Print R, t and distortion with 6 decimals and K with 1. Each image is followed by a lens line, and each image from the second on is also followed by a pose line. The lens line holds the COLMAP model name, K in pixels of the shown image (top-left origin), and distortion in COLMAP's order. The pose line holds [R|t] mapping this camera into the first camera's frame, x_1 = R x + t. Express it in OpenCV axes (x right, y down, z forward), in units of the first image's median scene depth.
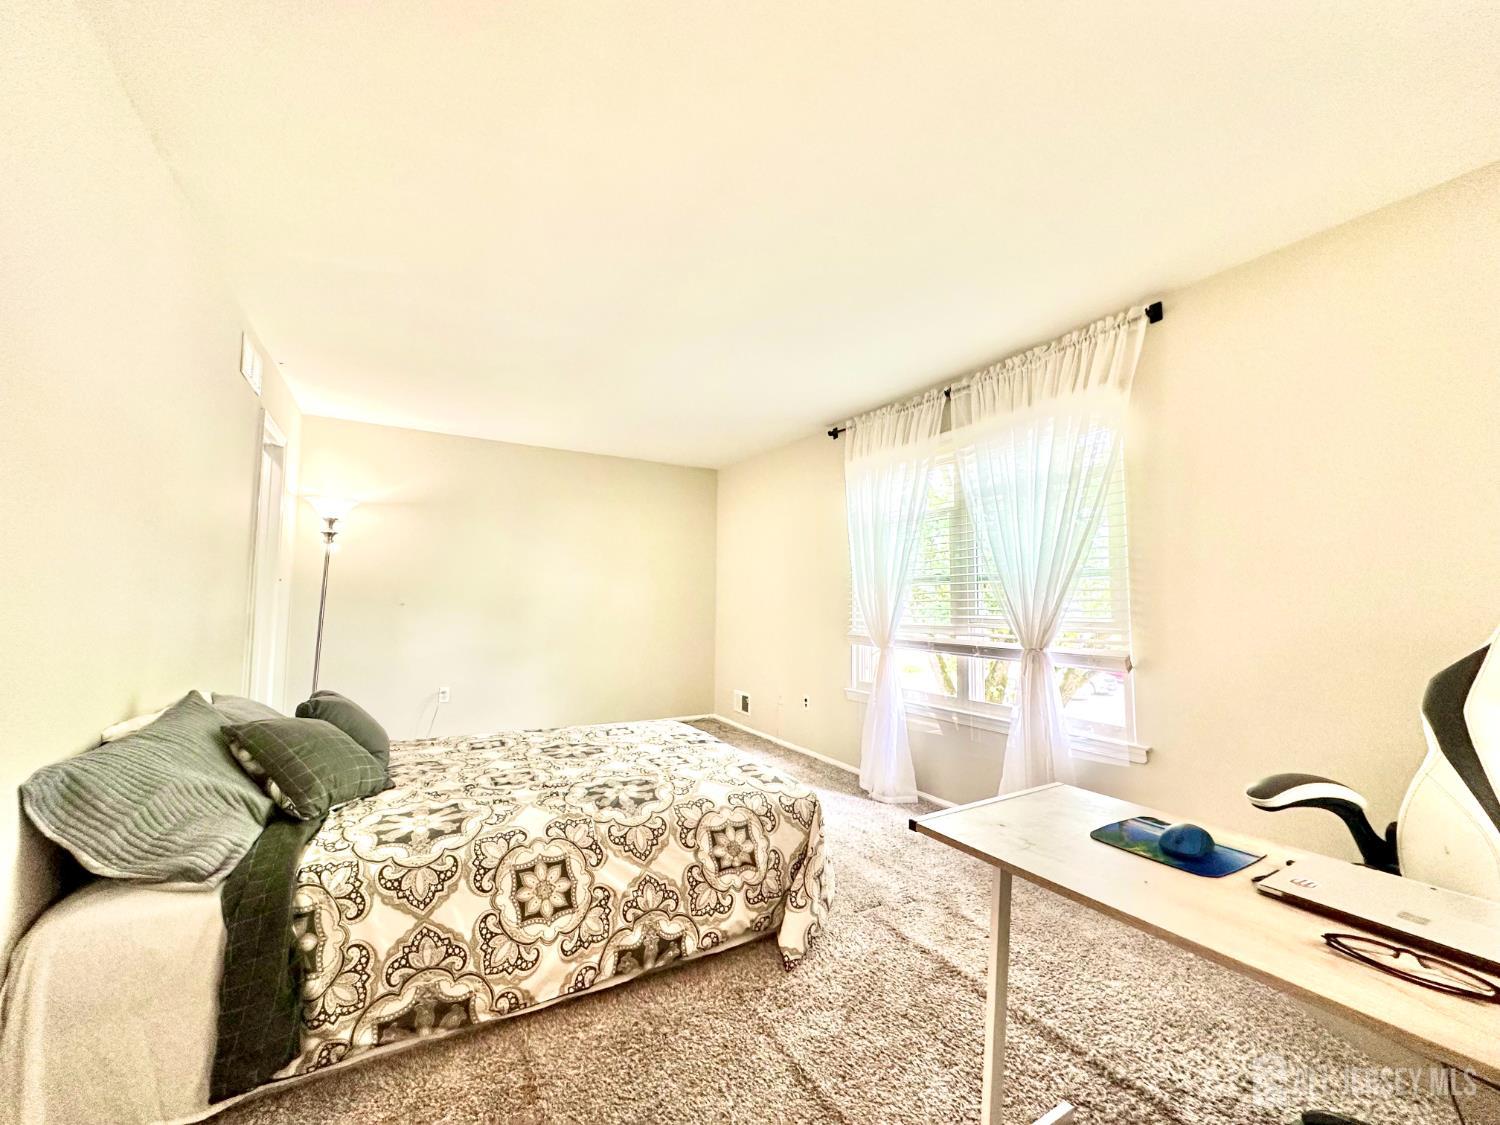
lens RADIAL K [[622.2, 0, 815.6], [0, 622.2, 560.2], [0, 0, 1]] dist [-0.002284, -0.000142]
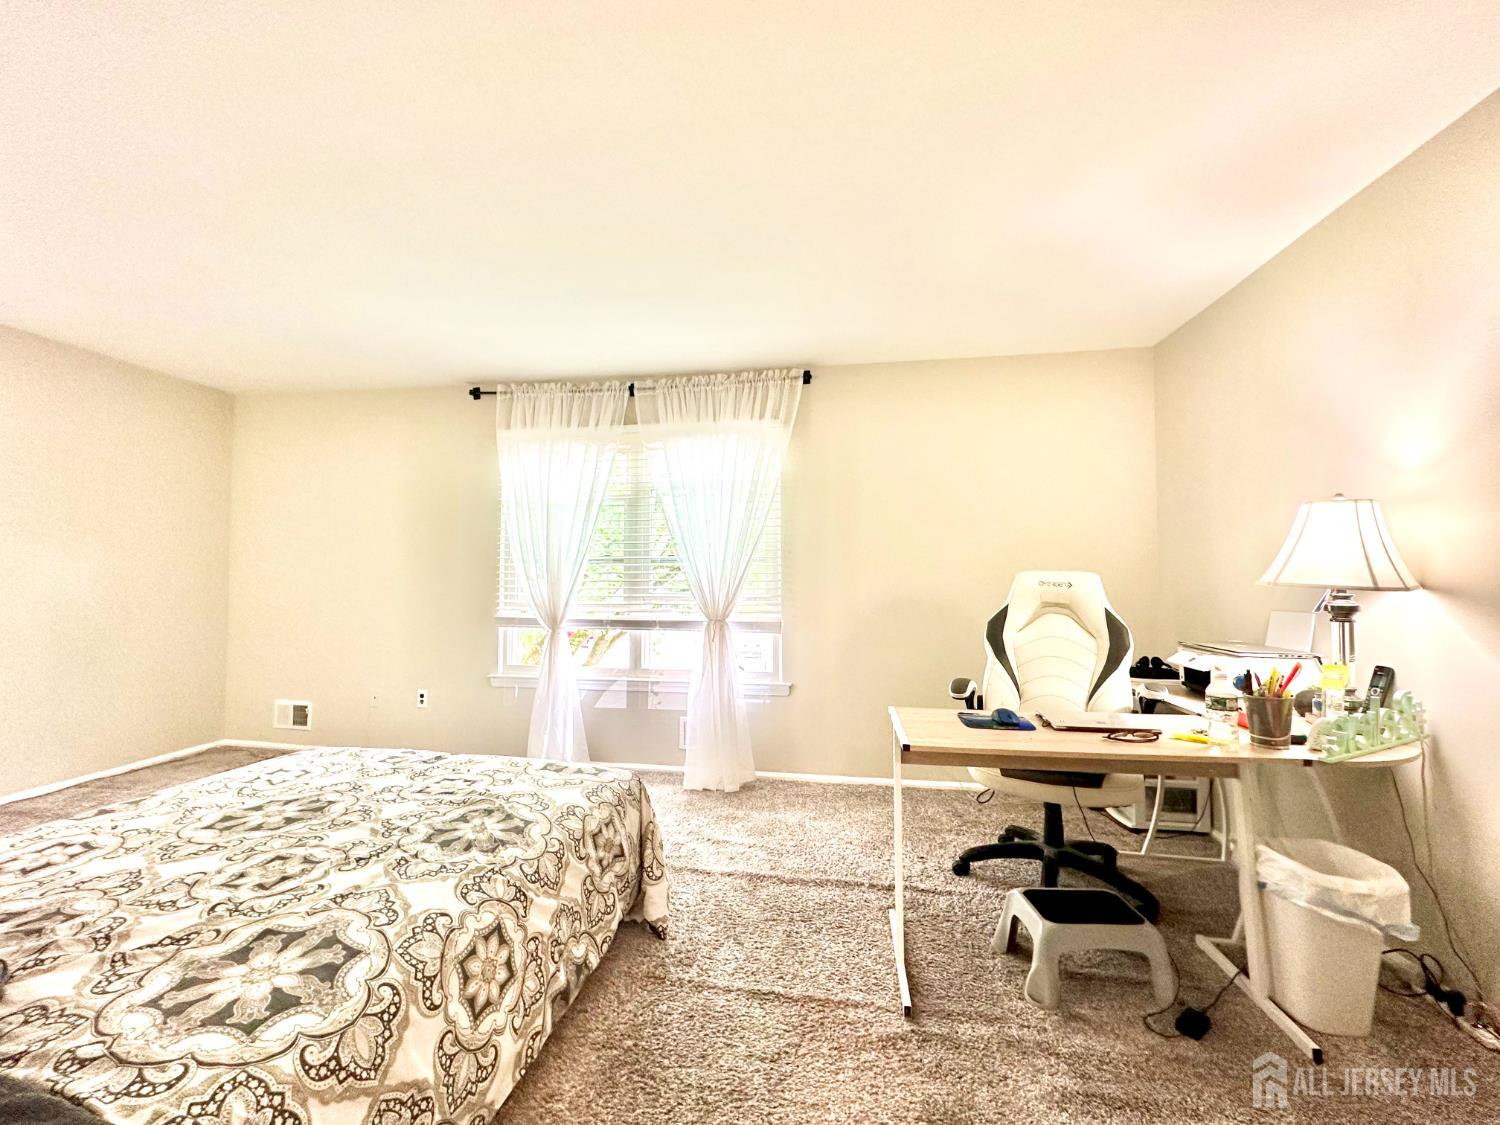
lens RADIAL K [[593.4, 0, 748.3], [0, 593.4, 560.5], [0, 0, 1]] dist [0.000084, -0.000085]
pose [[0.637874, 0.014157, 0.770011, -0.714113], [-0.051567, 0.998372, 0.024362, -0.011020], [-0.768412, -0.055246, 0.637566, 0.274588]]
